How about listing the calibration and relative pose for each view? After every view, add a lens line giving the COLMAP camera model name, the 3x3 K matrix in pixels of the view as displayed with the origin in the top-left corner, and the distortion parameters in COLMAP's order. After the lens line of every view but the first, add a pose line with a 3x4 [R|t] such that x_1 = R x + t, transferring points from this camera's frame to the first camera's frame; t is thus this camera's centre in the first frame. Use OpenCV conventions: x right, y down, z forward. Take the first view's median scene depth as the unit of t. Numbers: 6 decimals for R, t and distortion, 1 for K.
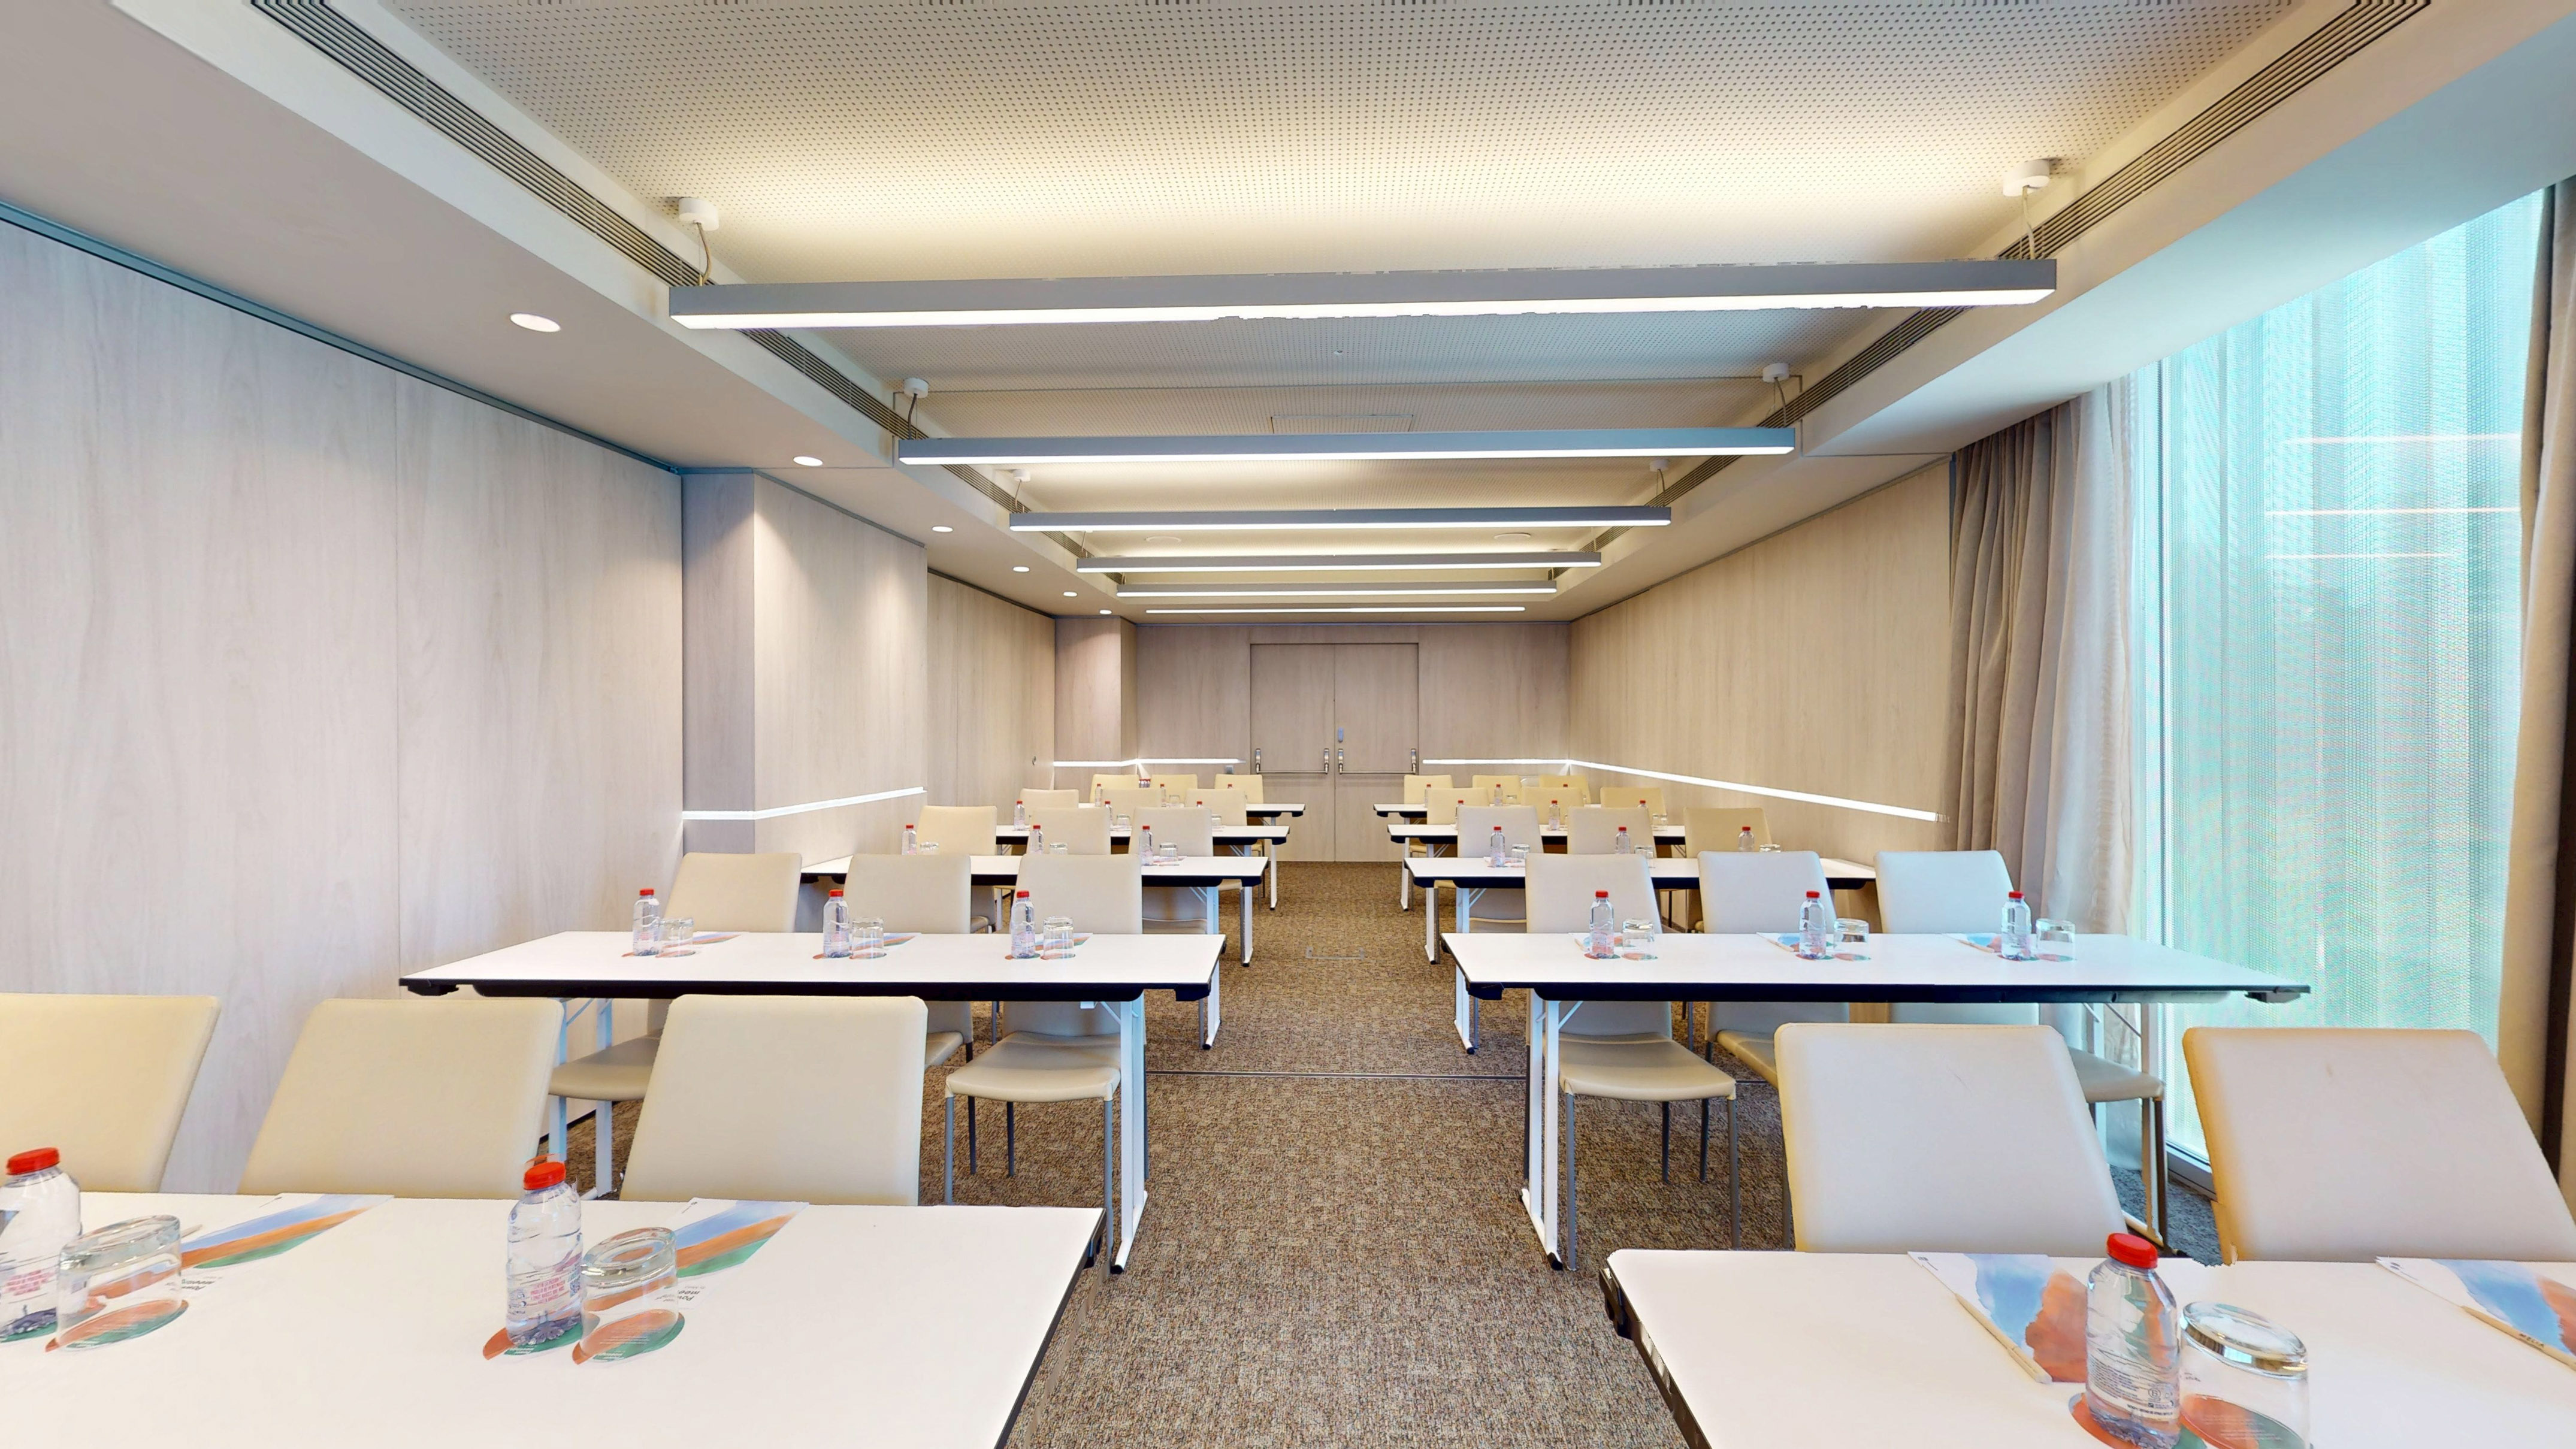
lens RADIAL K [[946.9, 0, 1319.1], [0, 946.9, 735.6], [0, 0, 1]] dist [0.002757, 0.000811]
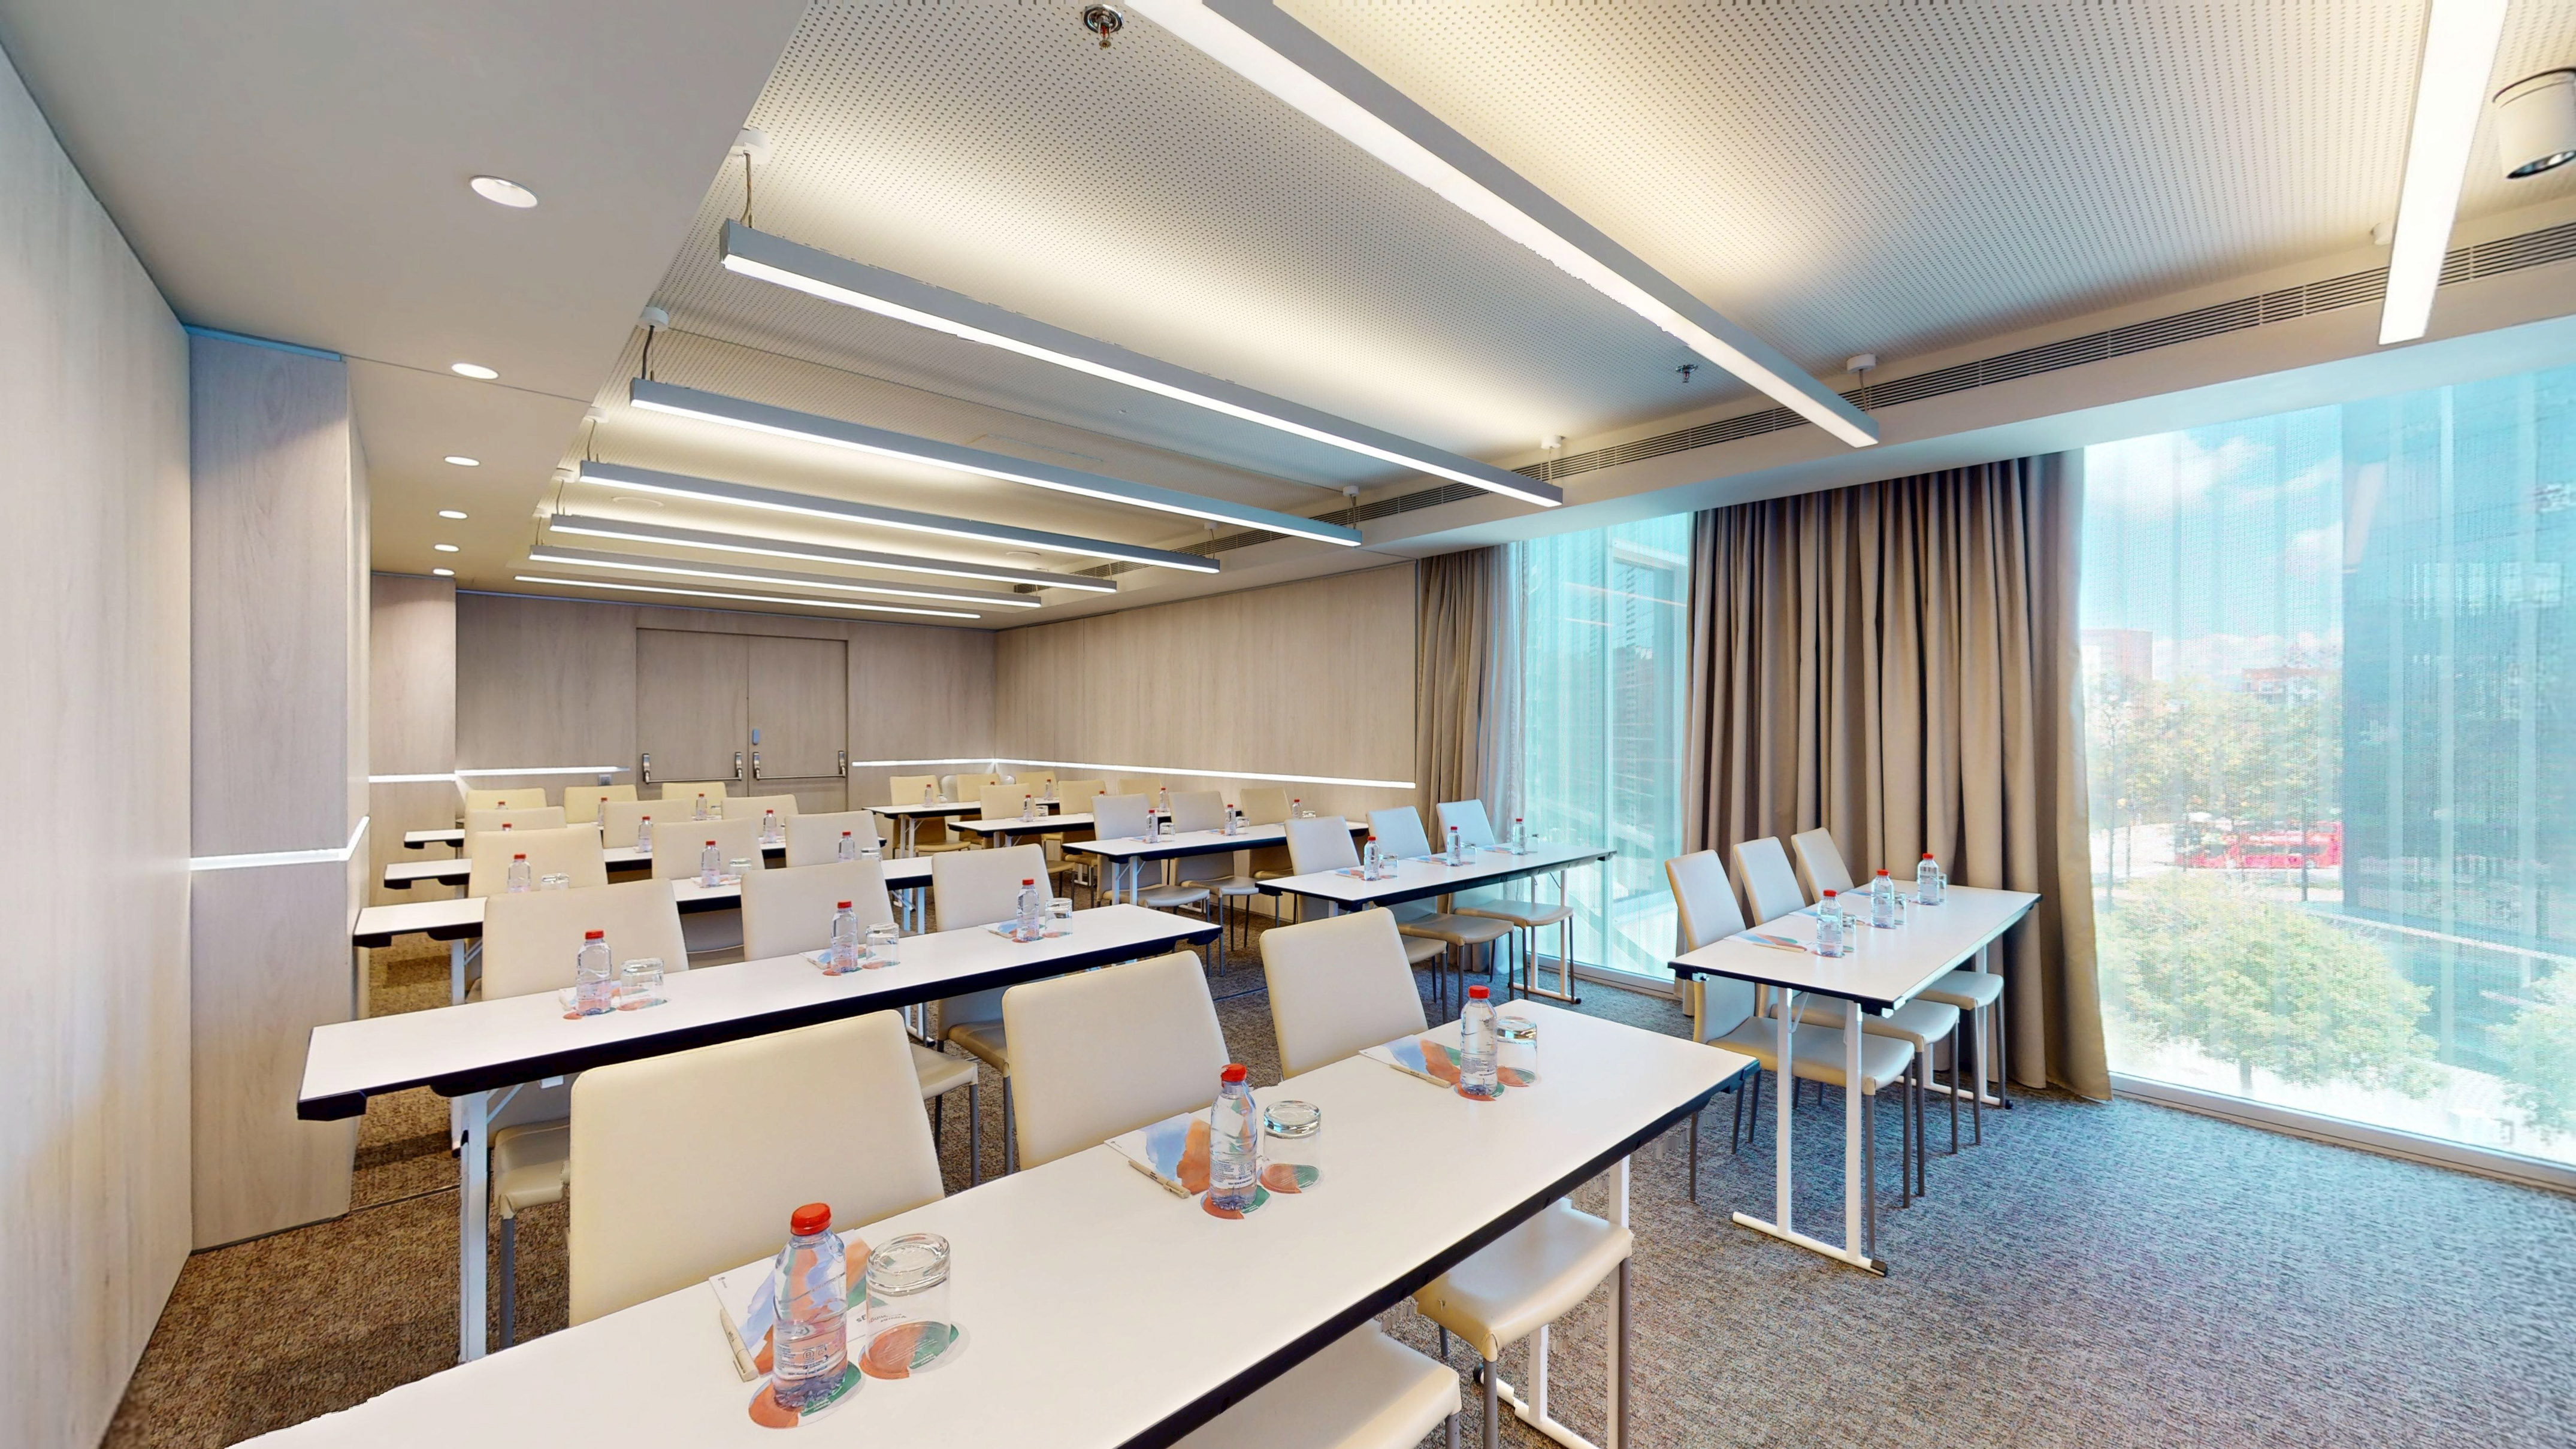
lens RADIAL K [[946.9, 0, 1289.8], [0, 946.9, 726.7], [0, 0, 1]] dist [0.002757, 0.000811]
pose [[0.703934, 0.003186, 0.710259, -0.307831], [0.005200, 0.999940, -0.009640, 0.001004], [-0.710247, 0.010480, 0.703875, 0.009910]]
